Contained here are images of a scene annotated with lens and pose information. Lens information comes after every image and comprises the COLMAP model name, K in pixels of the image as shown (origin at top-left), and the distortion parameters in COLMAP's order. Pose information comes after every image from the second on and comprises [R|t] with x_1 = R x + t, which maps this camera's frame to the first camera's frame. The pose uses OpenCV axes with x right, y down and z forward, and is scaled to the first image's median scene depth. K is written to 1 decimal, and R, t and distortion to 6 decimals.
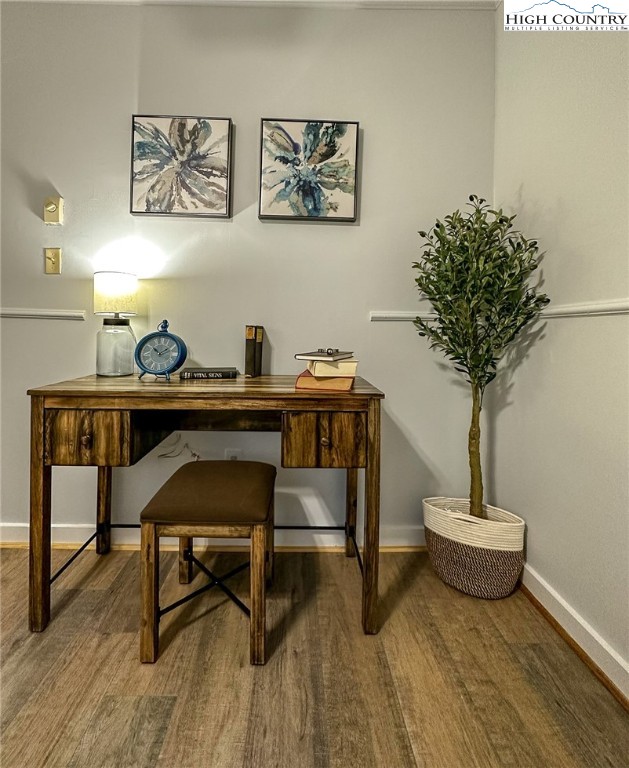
lens RADIAL K [[343.8, 0, 300.4], [0, 343.8, 332.2], [0, 0, 1]] dist [-0.002716, 0.000128]
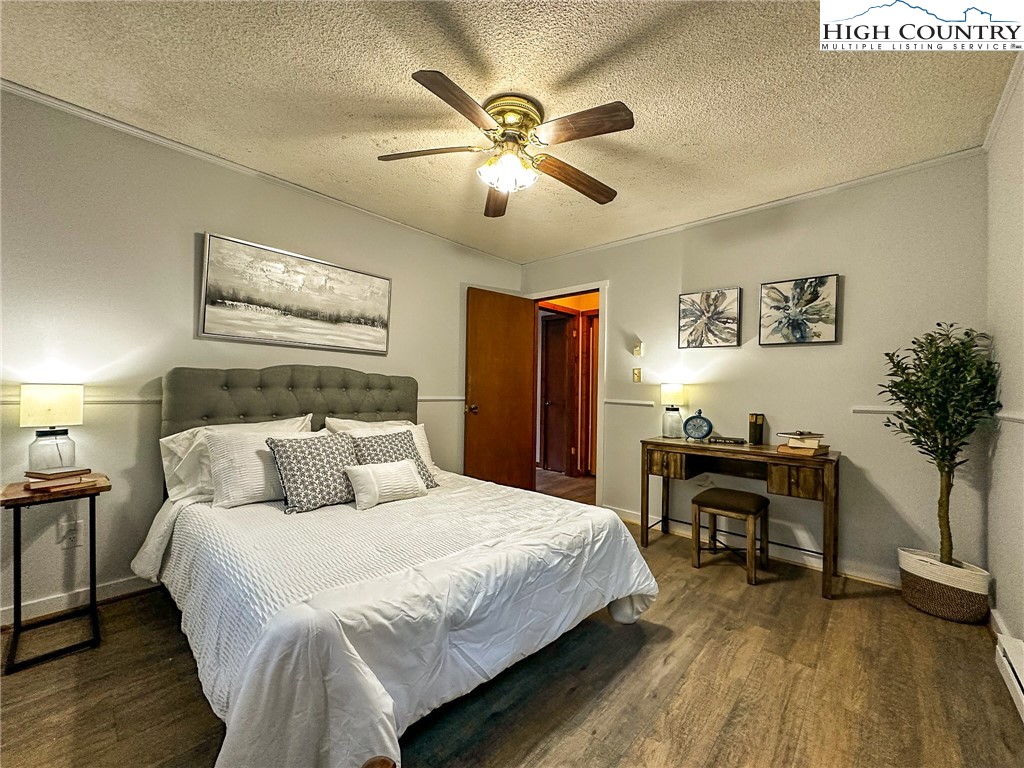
lens RADIAL K [[407.4, 0, 508.6], [0, 407.4, 385.0], [0, 0, 1]] dist [-0.001886, 0.000337]
pose [[0.718448, -0.011068, -0.695493, 0.360633], [-0.002749, 0.999820, -0.018750, -0.112405], [0.695575, 0.015382, 0.718288, -1.185460]]
